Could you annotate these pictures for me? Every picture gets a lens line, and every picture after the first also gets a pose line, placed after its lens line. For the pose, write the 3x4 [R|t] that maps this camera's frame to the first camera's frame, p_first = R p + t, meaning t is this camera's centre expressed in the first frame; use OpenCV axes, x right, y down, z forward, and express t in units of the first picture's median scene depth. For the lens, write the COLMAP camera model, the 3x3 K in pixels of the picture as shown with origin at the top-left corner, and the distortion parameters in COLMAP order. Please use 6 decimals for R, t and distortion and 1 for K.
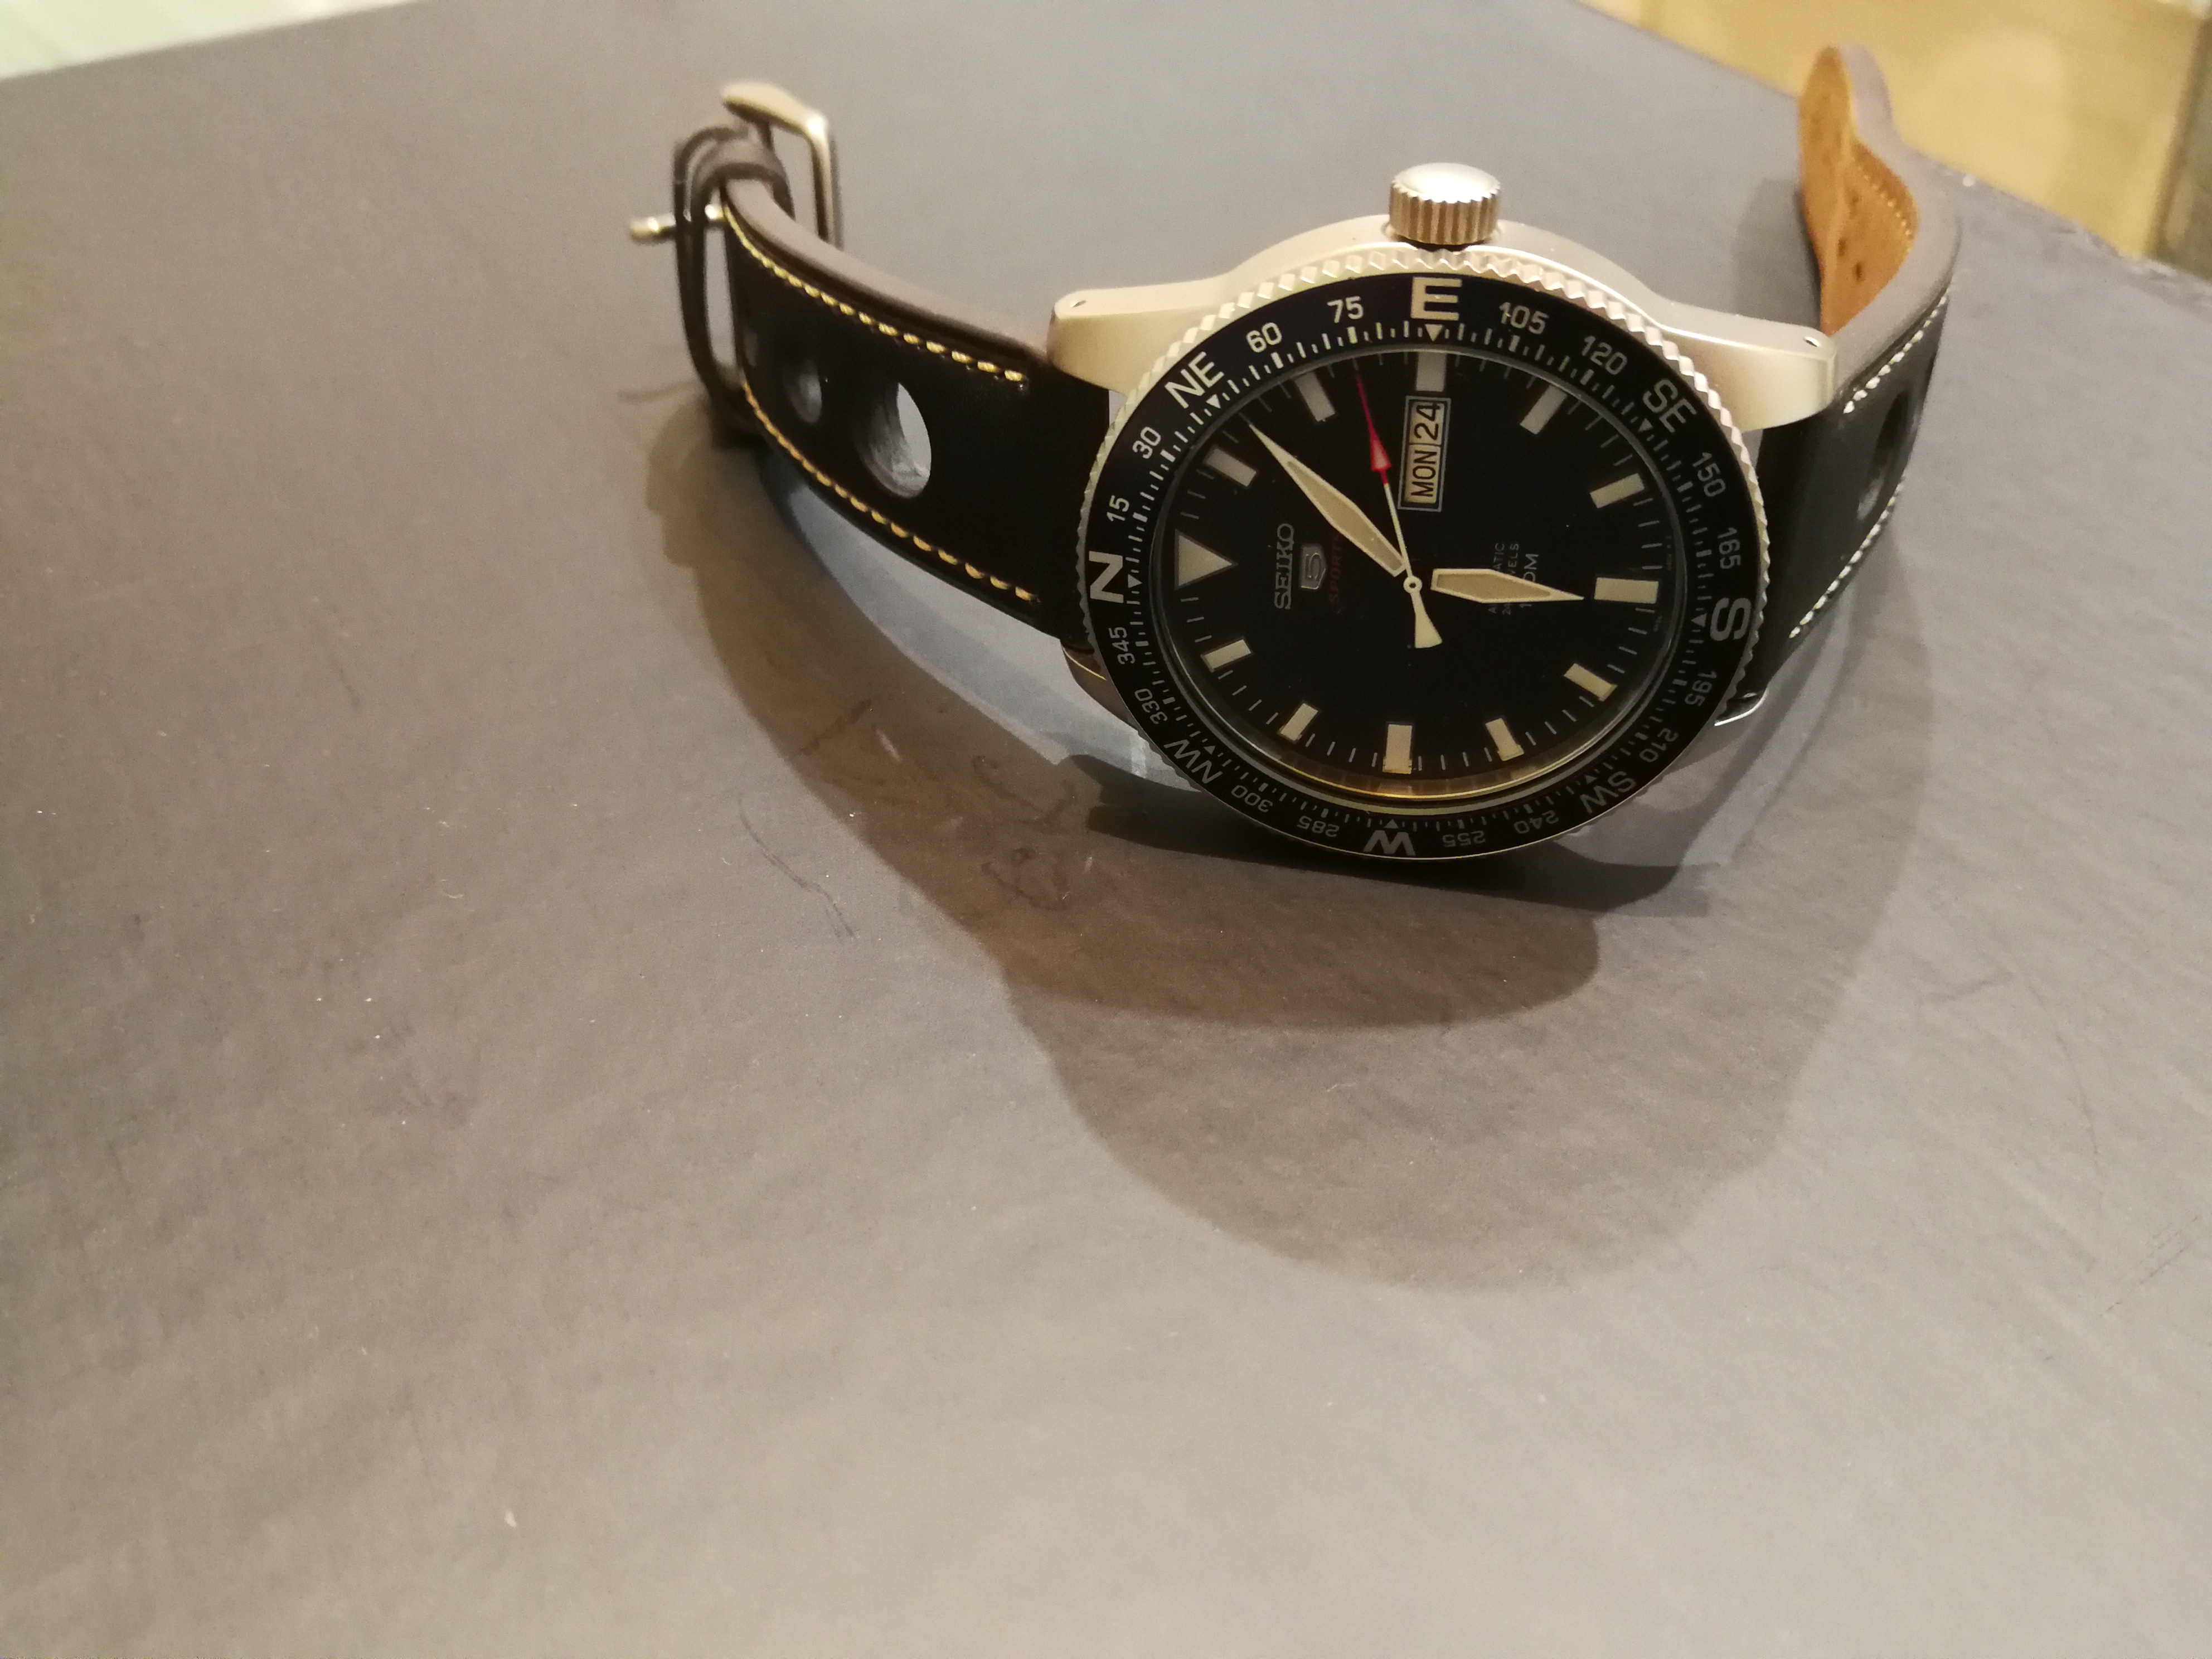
lens RADIAL K [[1746.8, 0, 1106.0], [0, 1746.8, 829.5], [0, 0, 1]] dist [-0.001420, -0.430266]
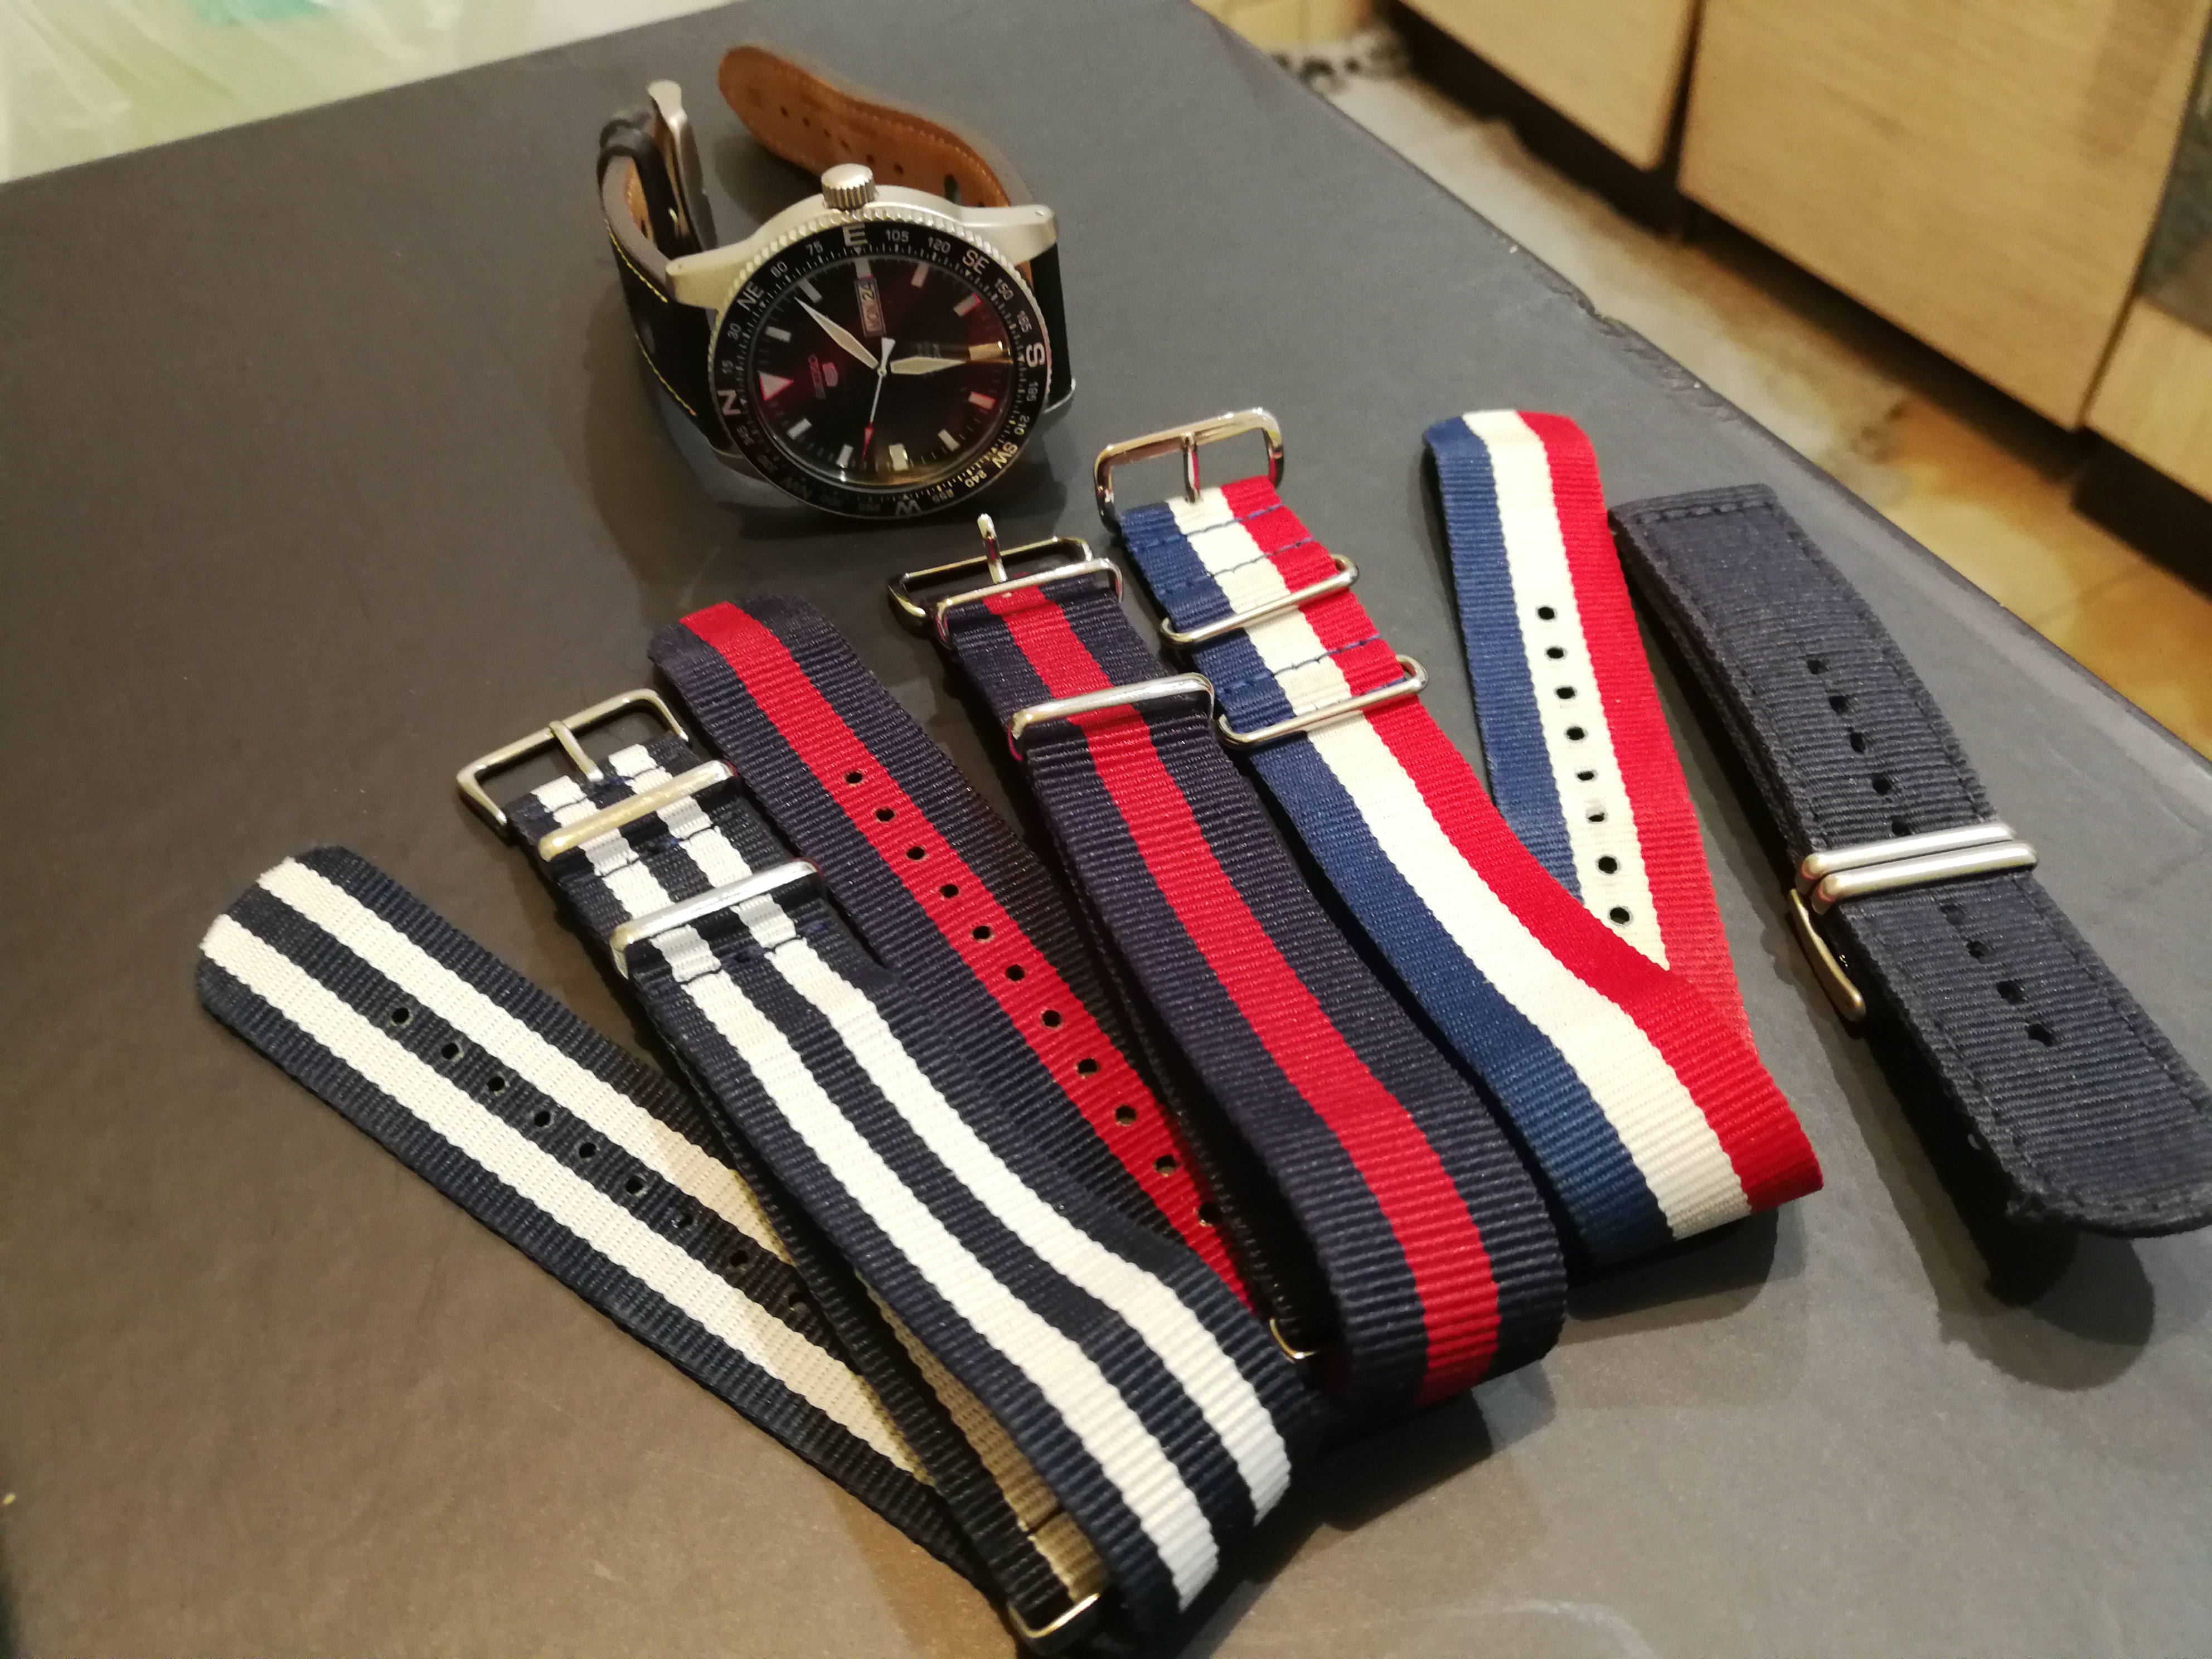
lens RADIAL K [[1751.0, 0, 1106.0], [0, 1751.0, 829.5], [0, 0, 1]] dist [-0.004390, -0.001314]
pose [[0.942400, -0.268366, 0.199655, -0.125368], [0.241970, 0.959081, 0.147016, 0.131656], [-0.230939, -0.090237, 0.968775, -1.067078]]
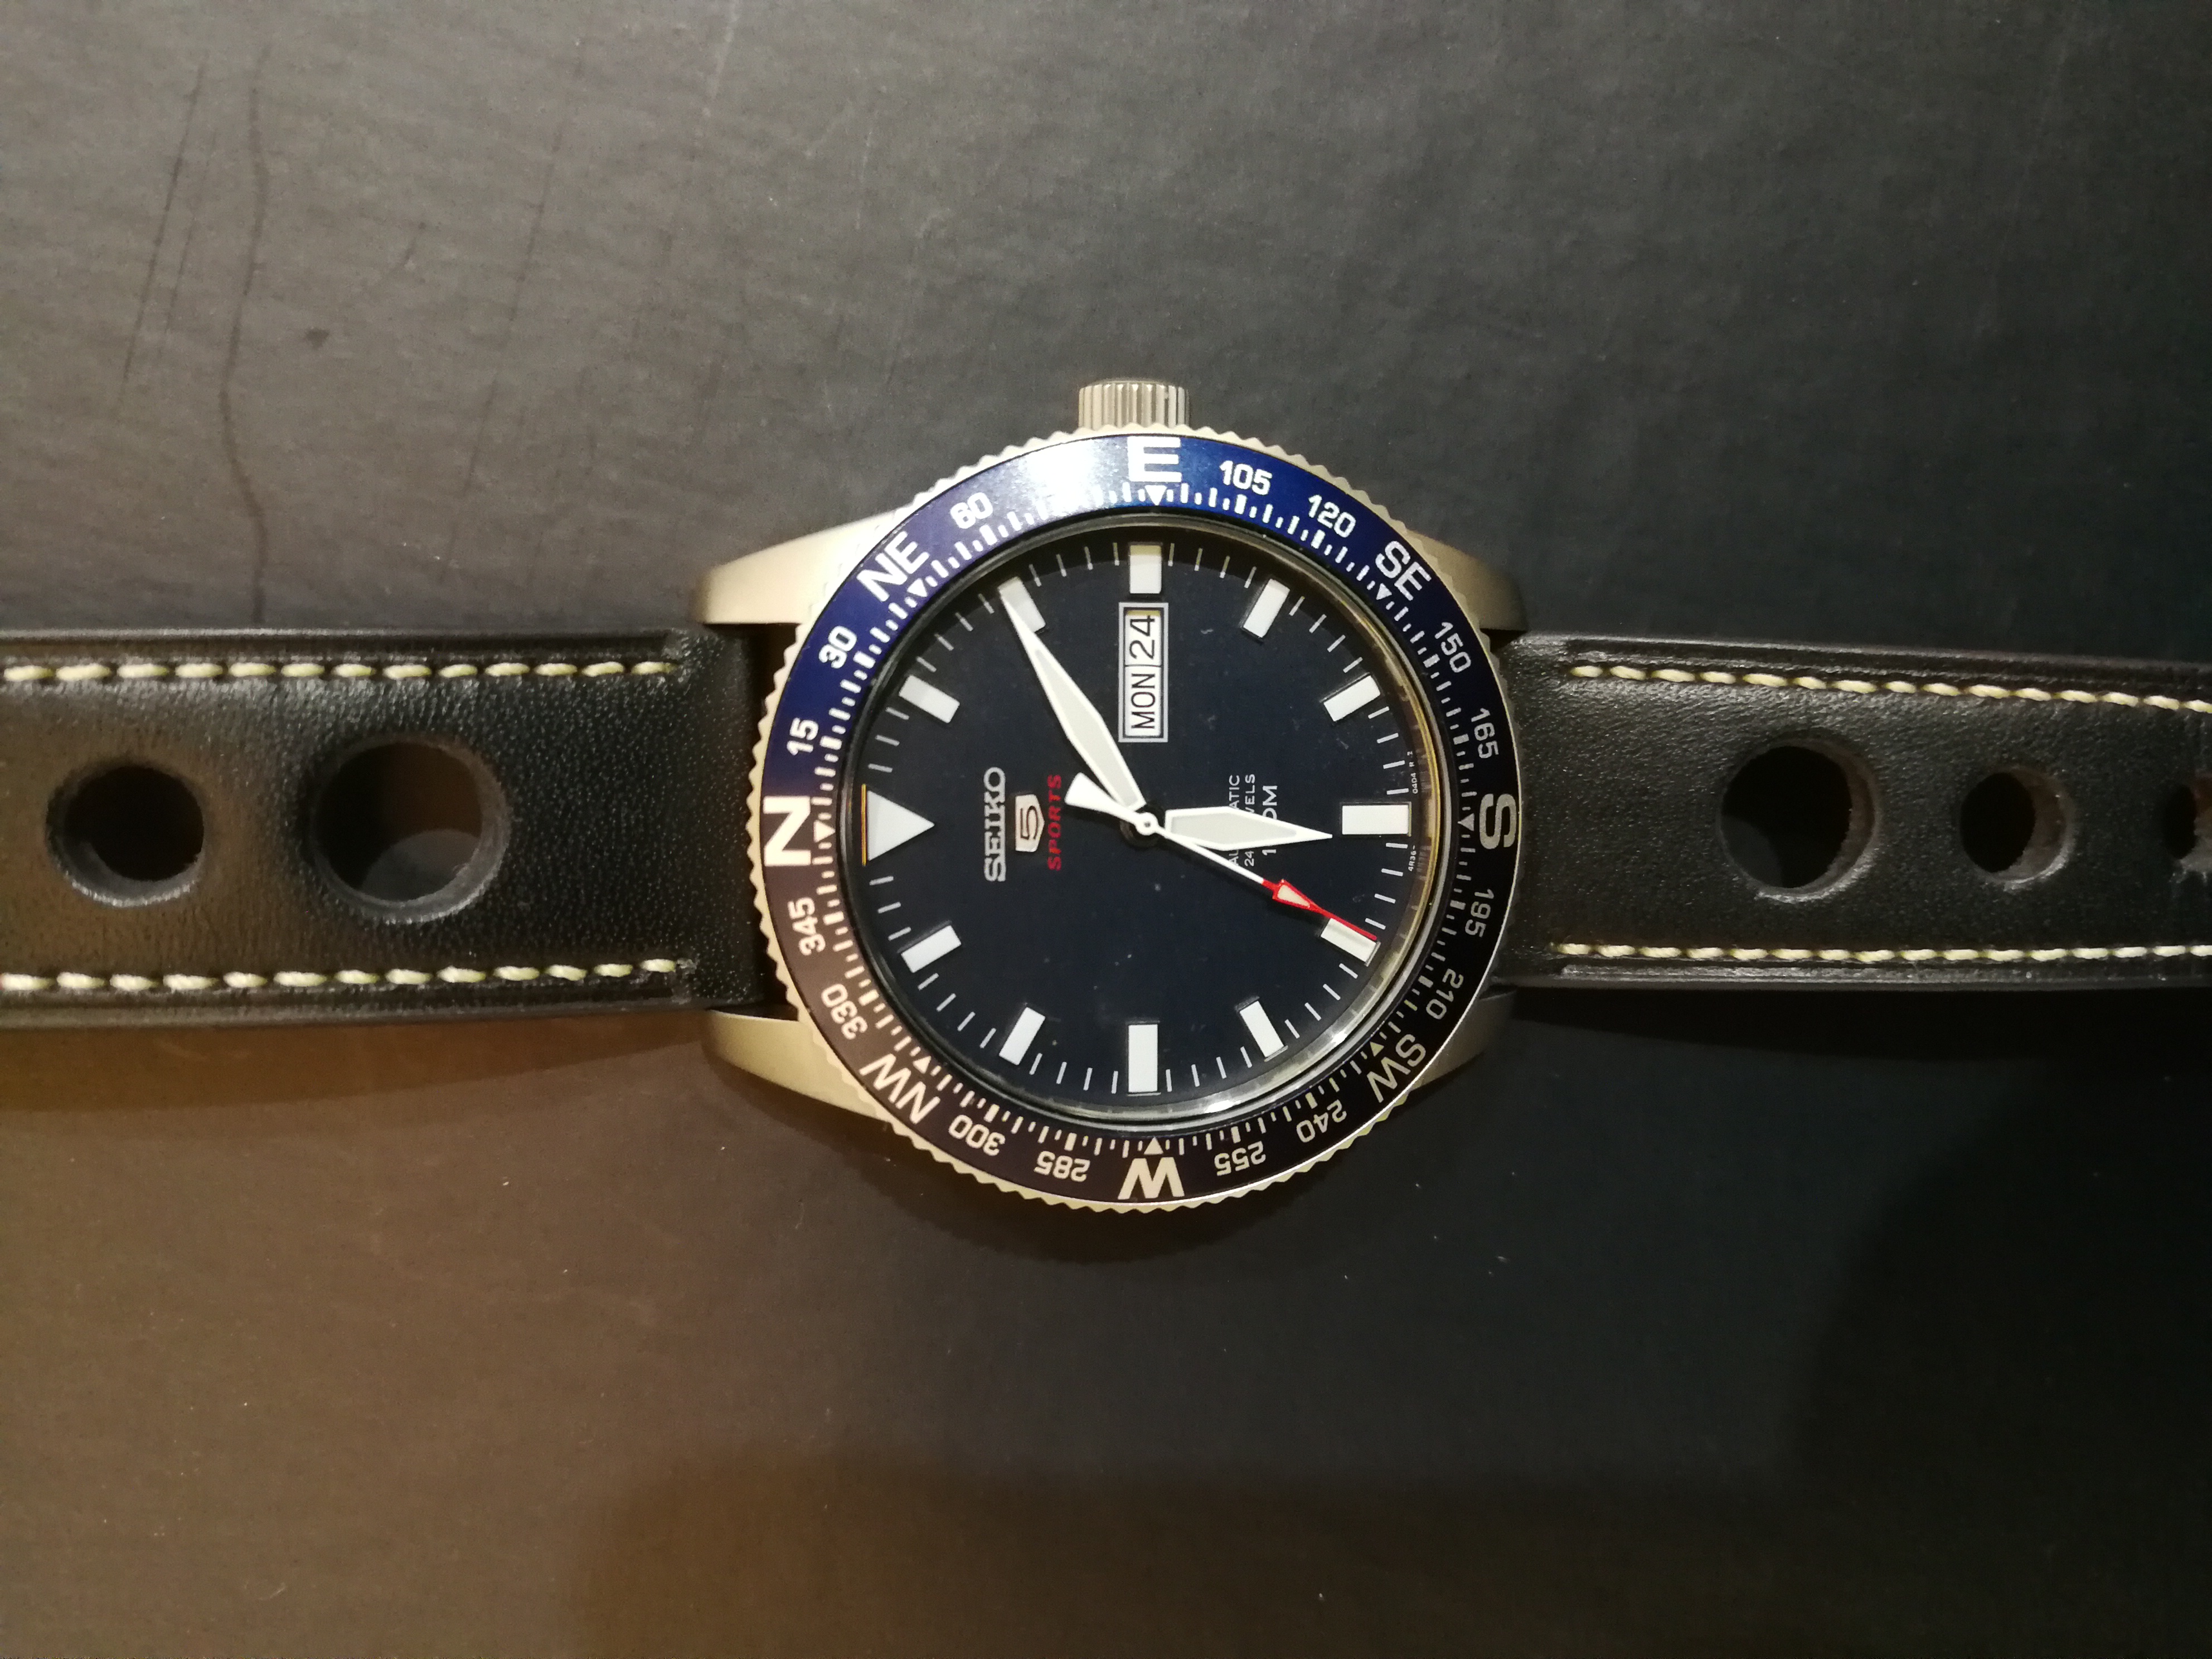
lens RADIAL K [[1746.8, 0, 1106.0], [0, 1746.8, 829.5], [0, 0, 1]] dist [-0.001420, -0.430266]
pose [[0.945669, -0.010087, 0.324976, -0.127098], [0.176259, 0.855806, -0.486343, 0.283780], [-0.273210, 0.517199, 0.811087, 0.310208]]
